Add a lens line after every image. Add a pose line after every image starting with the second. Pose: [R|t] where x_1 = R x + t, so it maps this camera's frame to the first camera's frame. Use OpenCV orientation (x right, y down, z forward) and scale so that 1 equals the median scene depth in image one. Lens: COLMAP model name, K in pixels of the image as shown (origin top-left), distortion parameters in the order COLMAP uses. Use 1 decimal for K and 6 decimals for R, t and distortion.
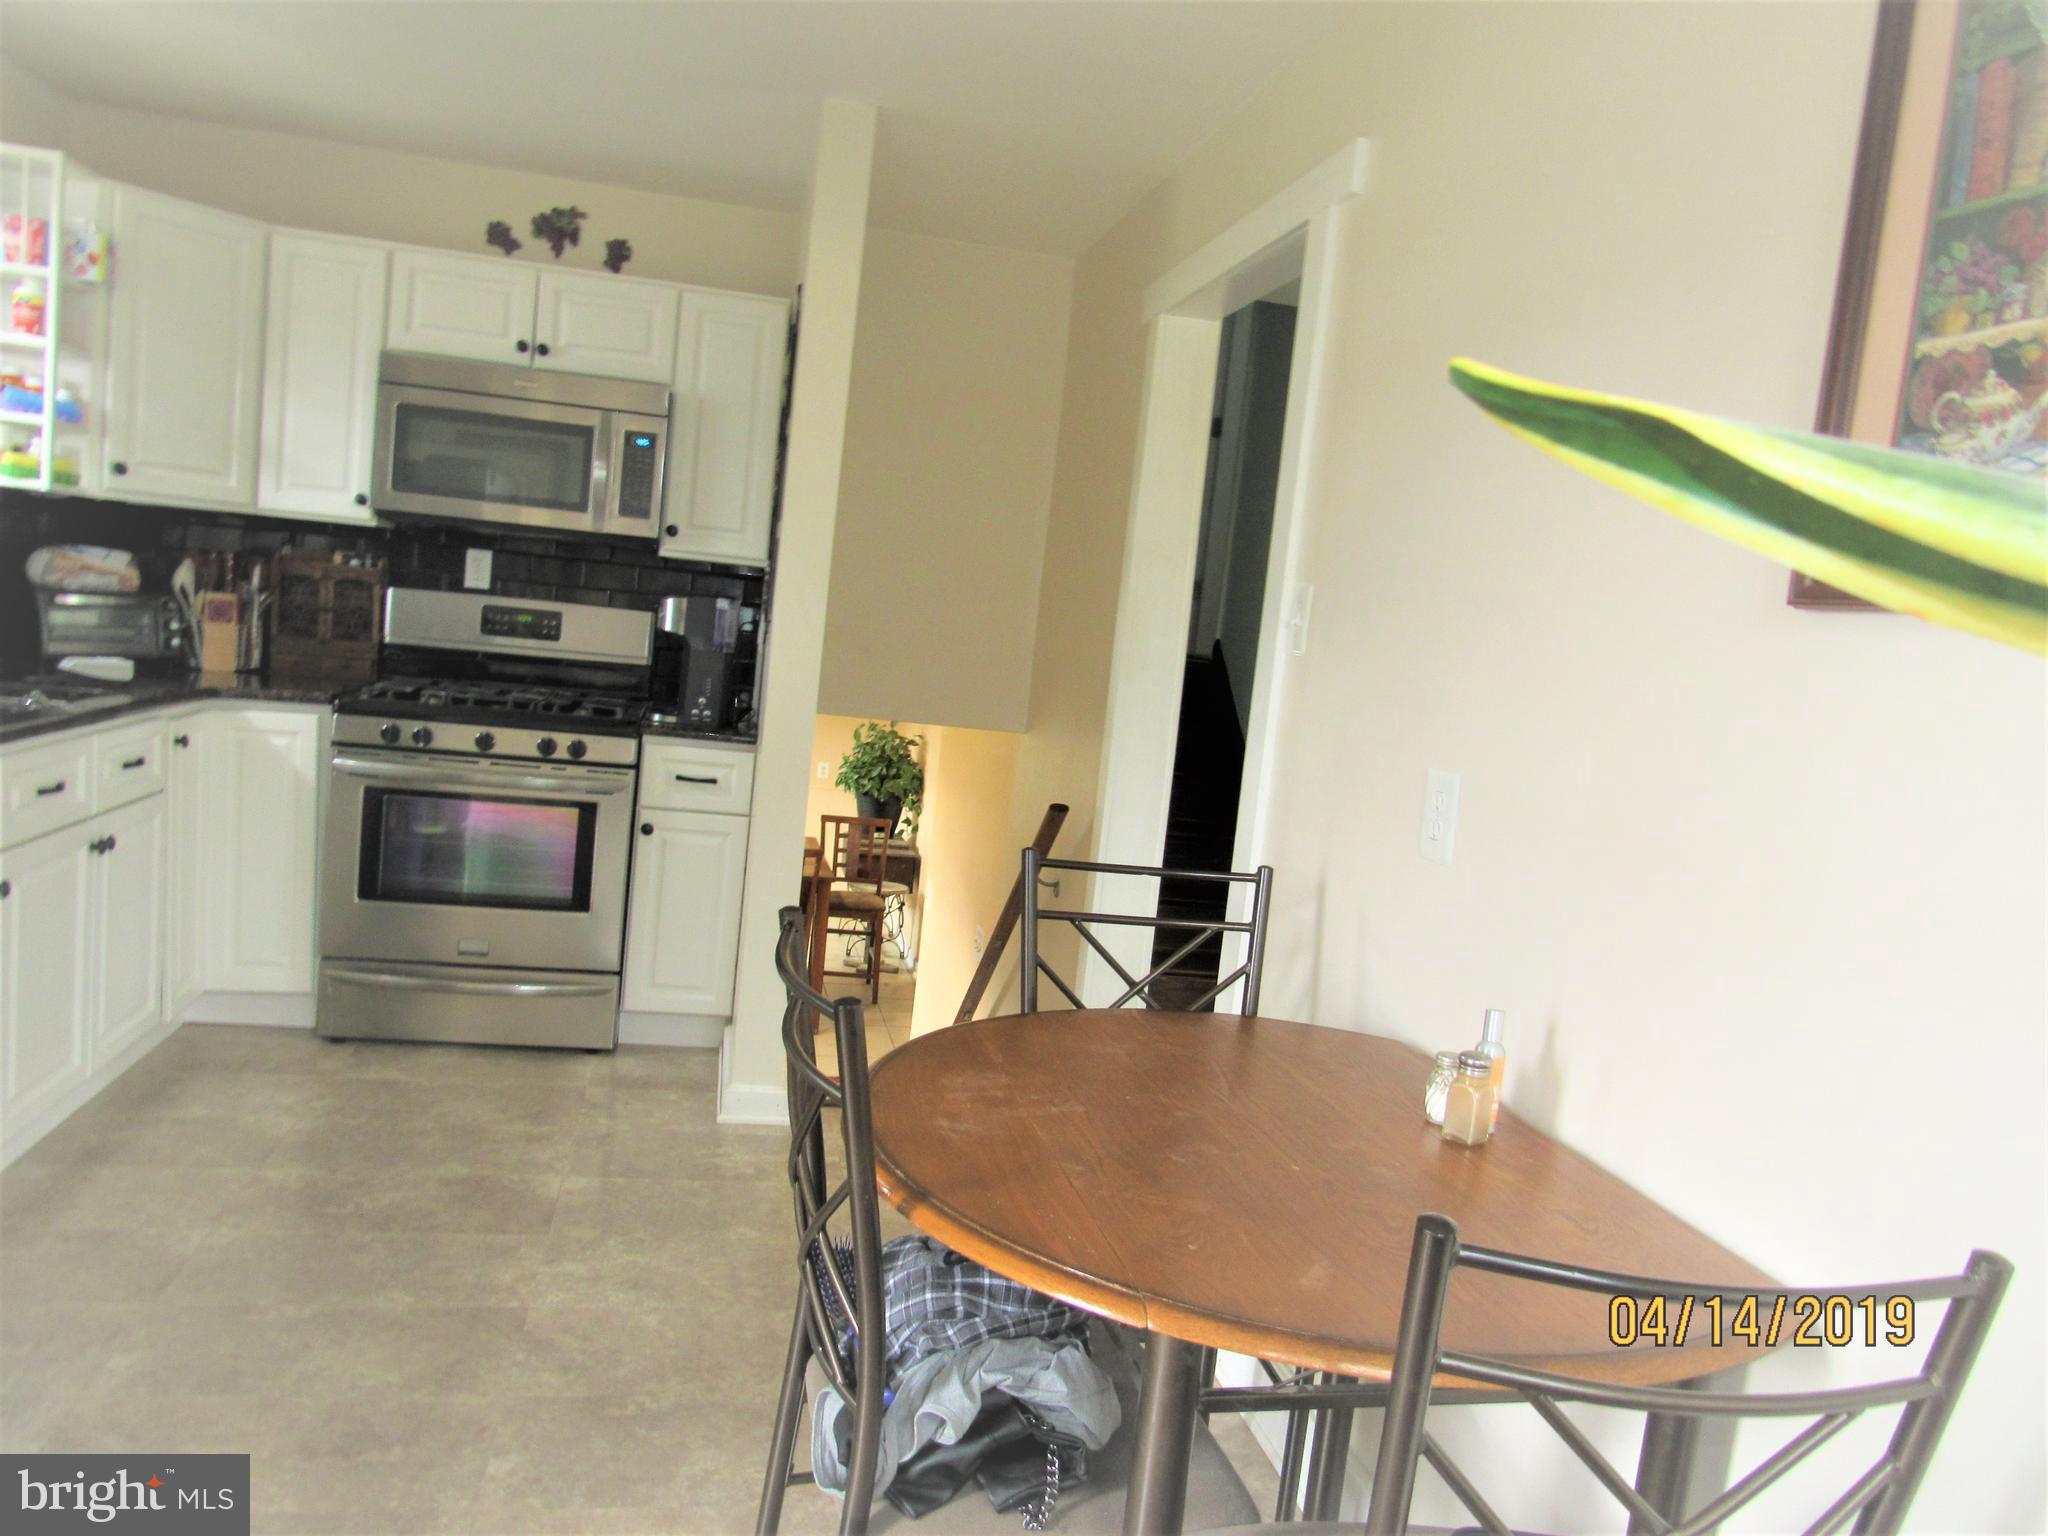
lens RADIAL K [[1520.4, 0, 1024.0], [0, 1520.4, 768.0], [0, 0, 1]] dist [-0.004301, -0.002006]
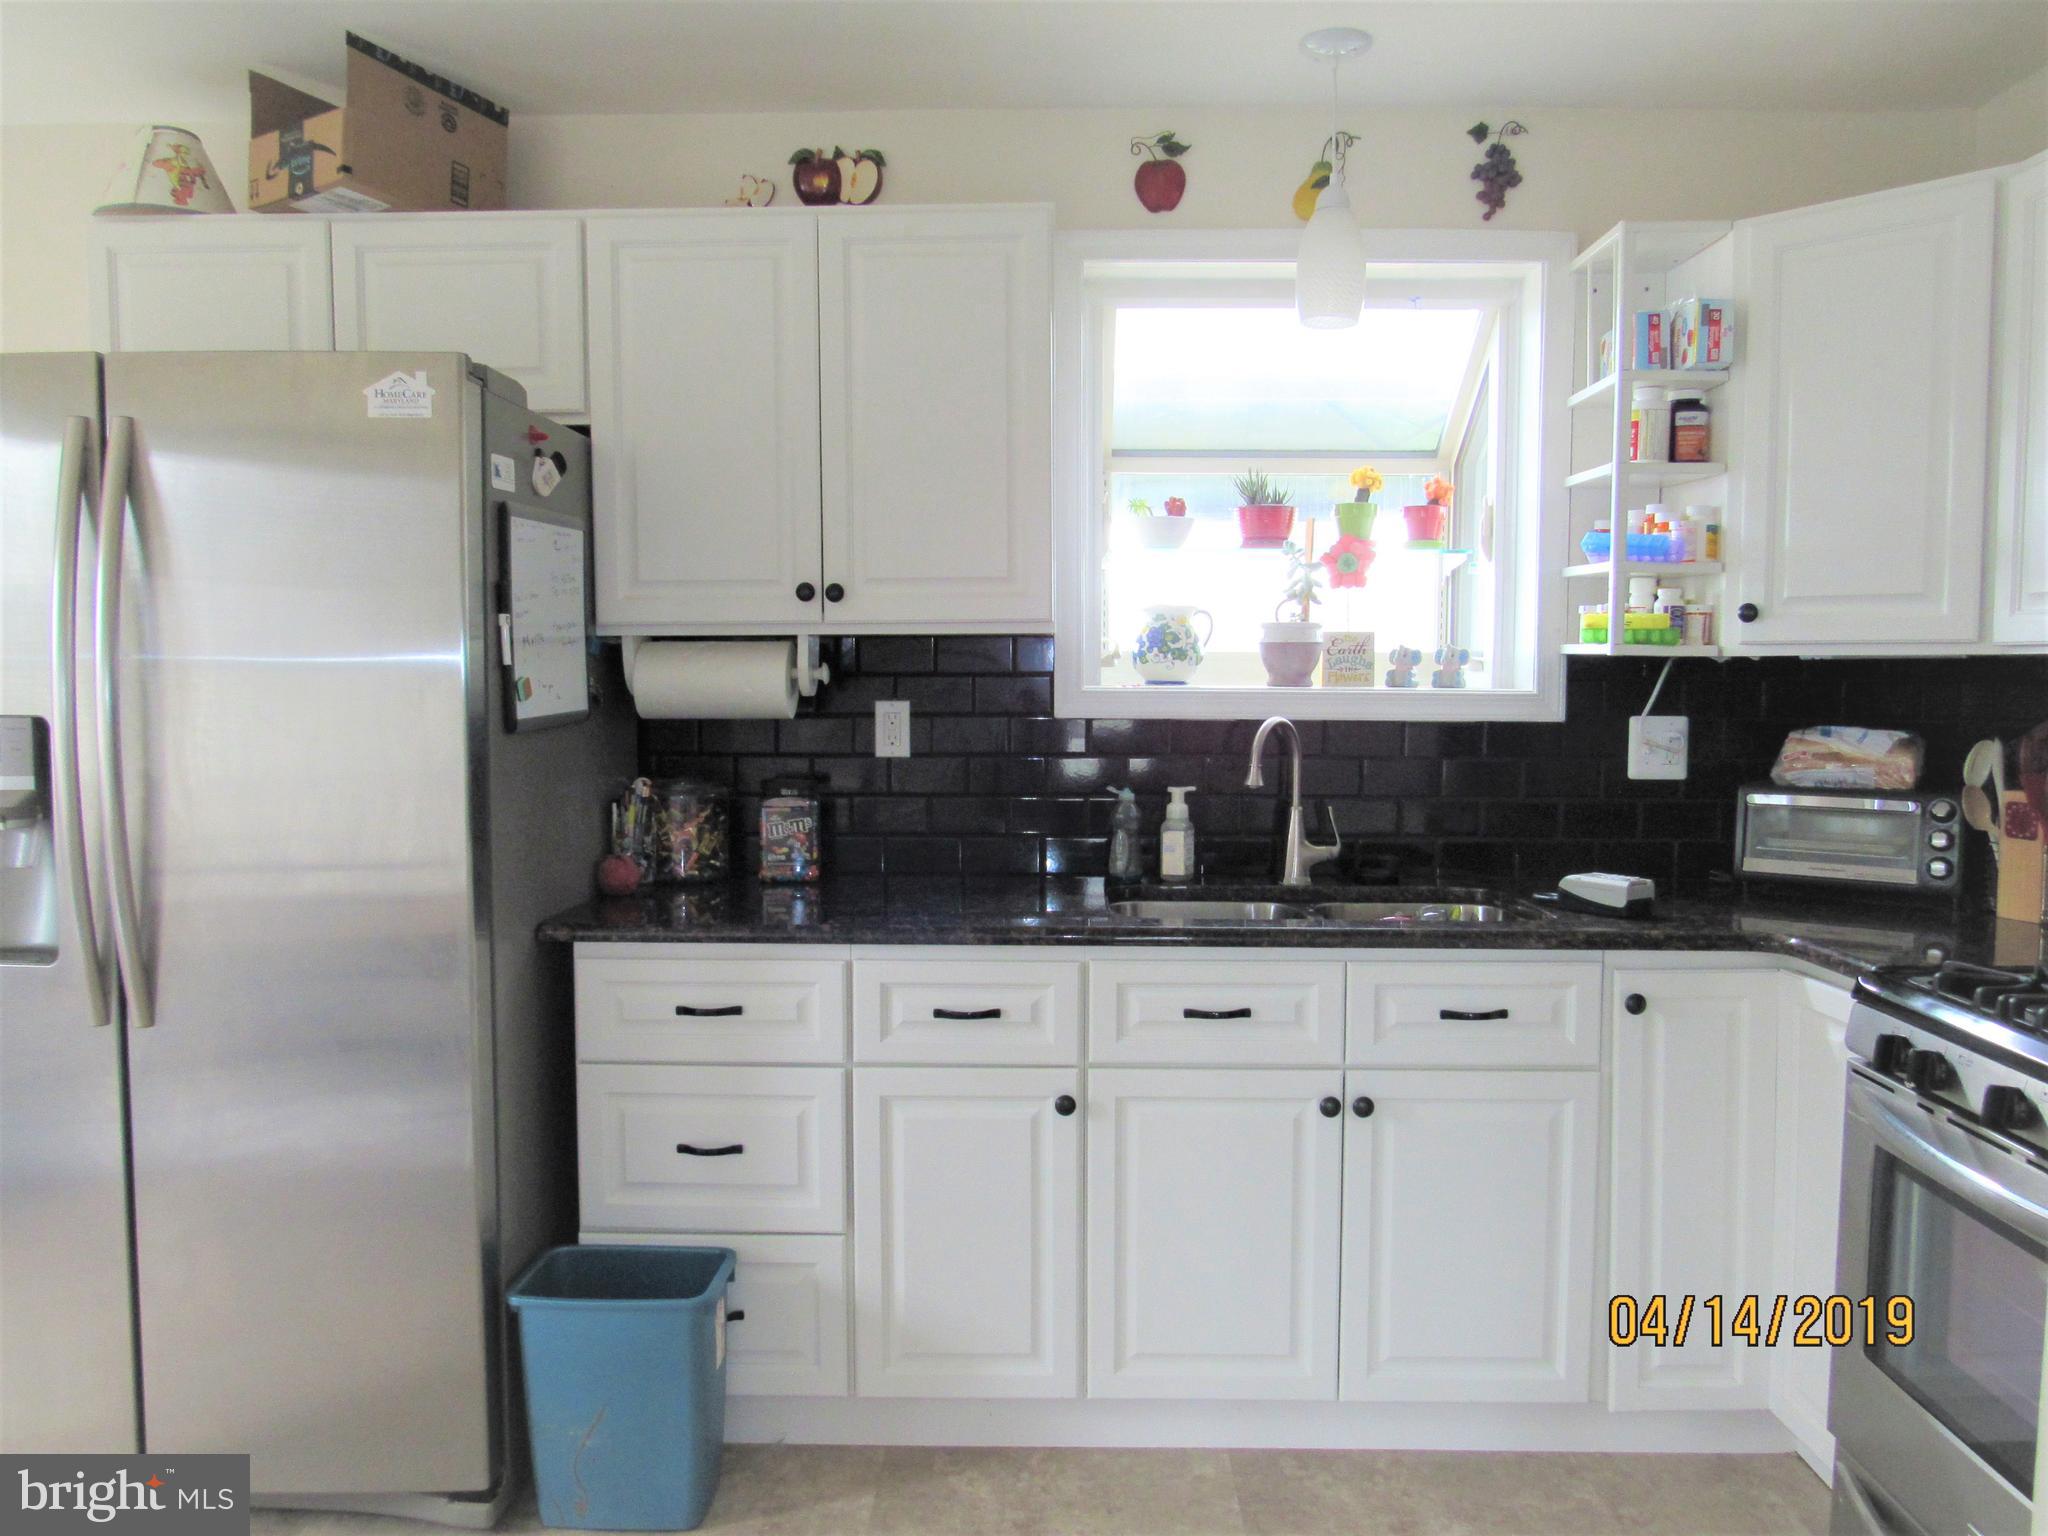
lens RADIAL K [[1520.4, 0, 1024.0], [0, 1520.4, 768.0], [0, 0, 1]] dist [-0.004301, -0.002006]
pose [[-0.205334, -0.029653, -0.978243, 0.157063], [-0.119766, 0.992790, -0.004955, -0.081595], [0.971336, 0.116143, -0.207405, 0.820097]]
